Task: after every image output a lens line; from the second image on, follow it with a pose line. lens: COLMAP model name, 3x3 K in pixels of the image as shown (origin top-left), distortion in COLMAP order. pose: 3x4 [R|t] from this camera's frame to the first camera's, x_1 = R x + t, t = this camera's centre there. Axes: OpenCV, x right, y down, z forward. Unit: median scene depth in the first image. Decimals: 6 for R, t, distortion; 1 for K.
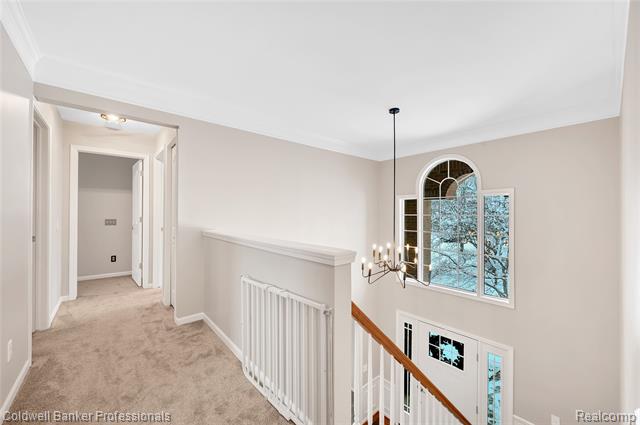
lens RADIAL K [[250.1, 0, 322.7], [0, 250.1, 213.0], [0, 0, 1]] dist [-0.003594, 0.000331]
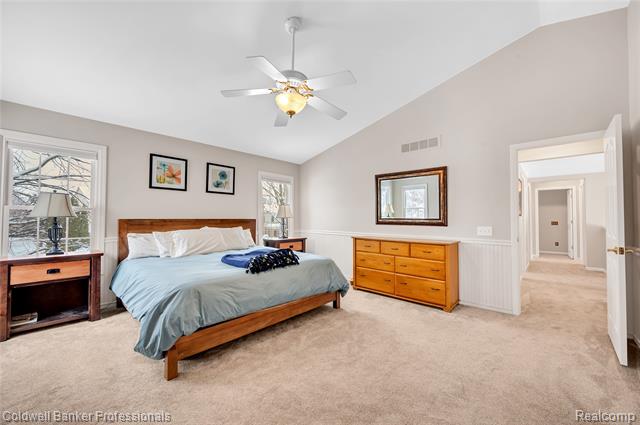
lens RADIAL K [[250.1, 0, 322.6], [0, 250.1, 214.4], [0, 0, 1]] dist [-0.003594, 0.000331]
pose [[0.083398, -0.025385, -0.996193, 0.922177], [0.002306, 0.999678, -0.025281, 0.013701], [0.996514, -0.000189, 0.083430, -0.950972]]
